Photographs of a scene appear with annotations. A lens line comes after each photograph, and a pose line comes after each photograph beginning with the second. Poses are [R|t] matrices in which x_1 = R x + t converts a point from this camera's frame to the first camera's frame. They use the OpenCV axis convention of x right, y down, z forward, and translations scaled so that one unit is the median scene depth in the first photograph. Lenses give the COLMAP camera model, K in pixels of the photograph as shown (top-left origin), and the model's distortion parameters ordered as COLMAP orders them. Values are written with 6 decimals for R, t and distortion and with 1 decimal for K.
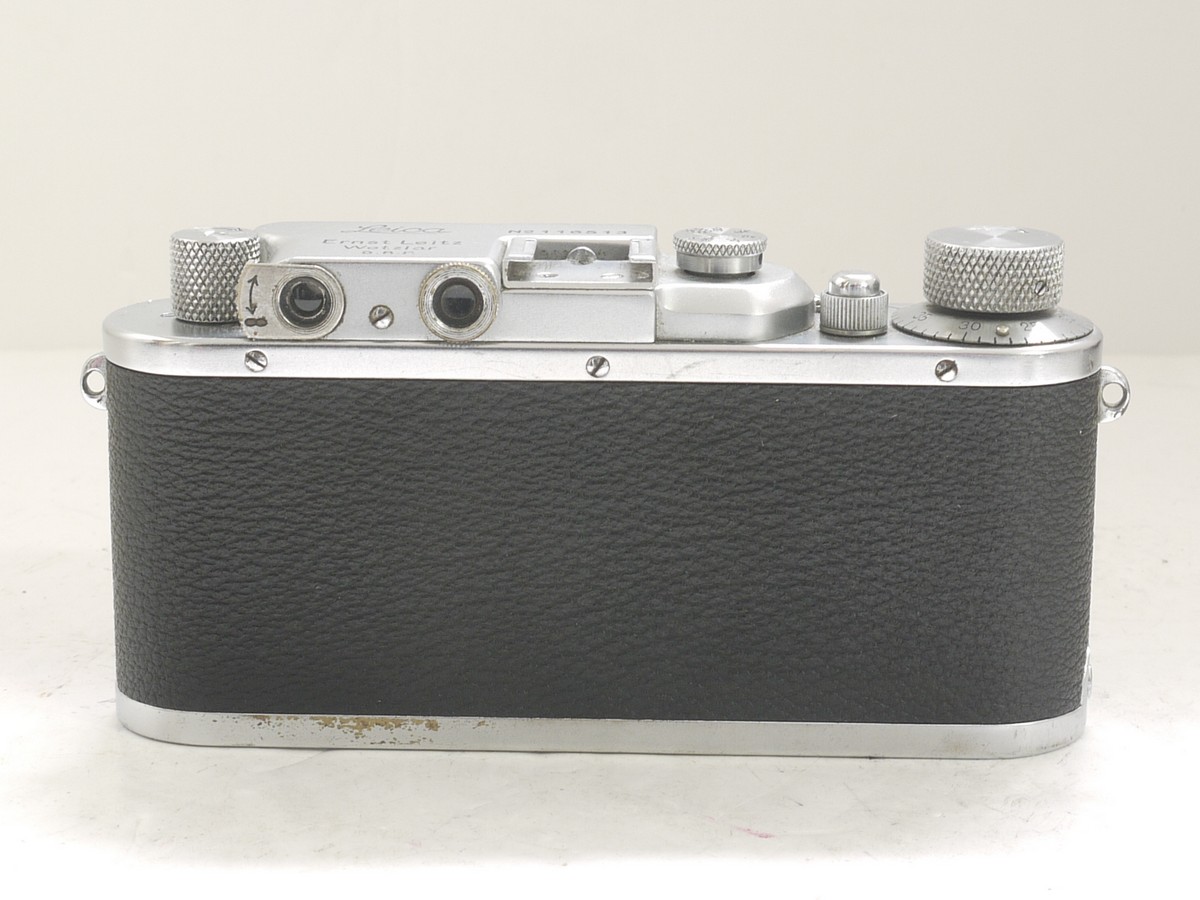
lens RADIAL K [[947.6, 0, 600.0], [0, 947.6, 450.0], [0, 0, 1]] dist [-0.170496, 0.000504]
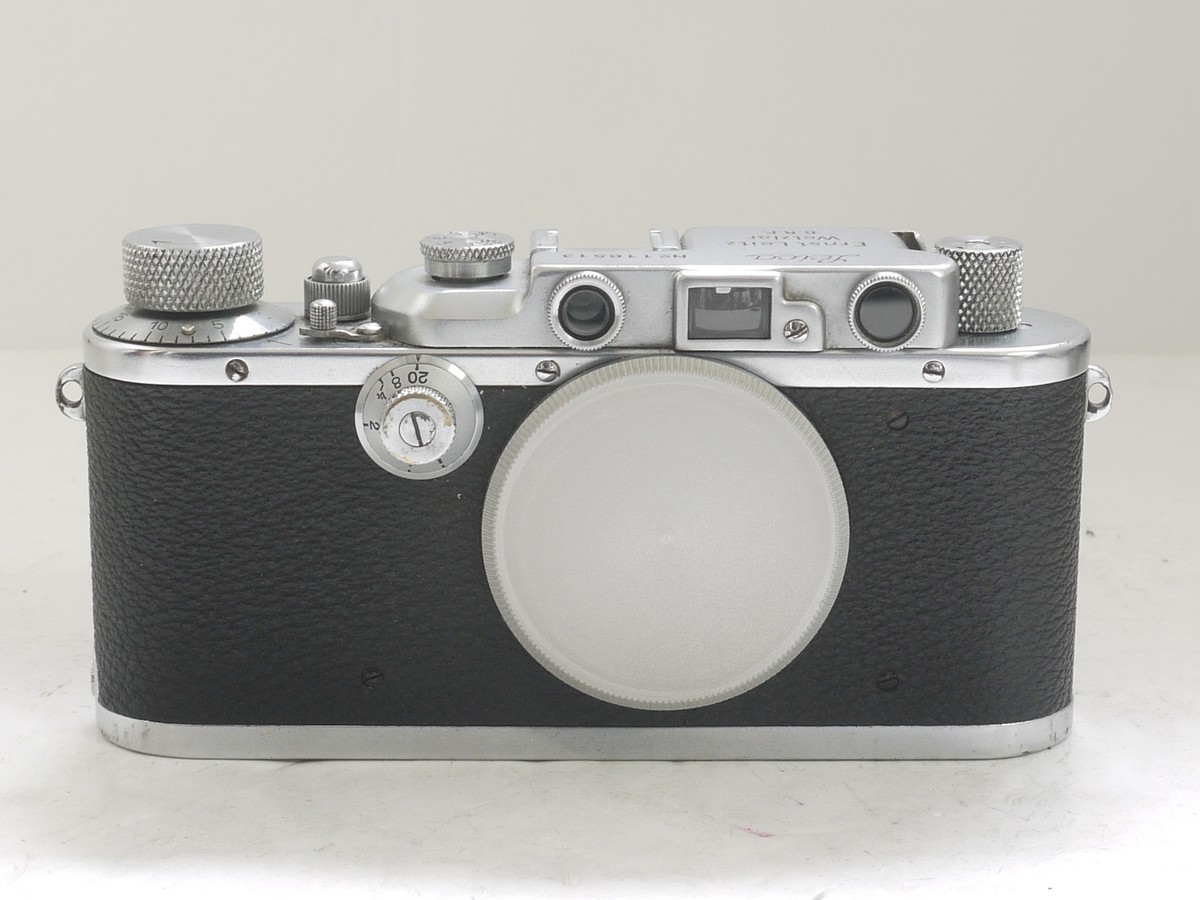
lens RADIAL K [[929.2, 0, 600.2], [0, 929.2, 477.2], [0, 0, 1]] dist [-0.110364, 0.000085]
pose [[0.999935, -0.009532, 0.006184, 0.264162], [0.009374, 0.999640, 0.025141, 0.003034], [-0.006421, -0.025082, 0.999665, 0.000403]]
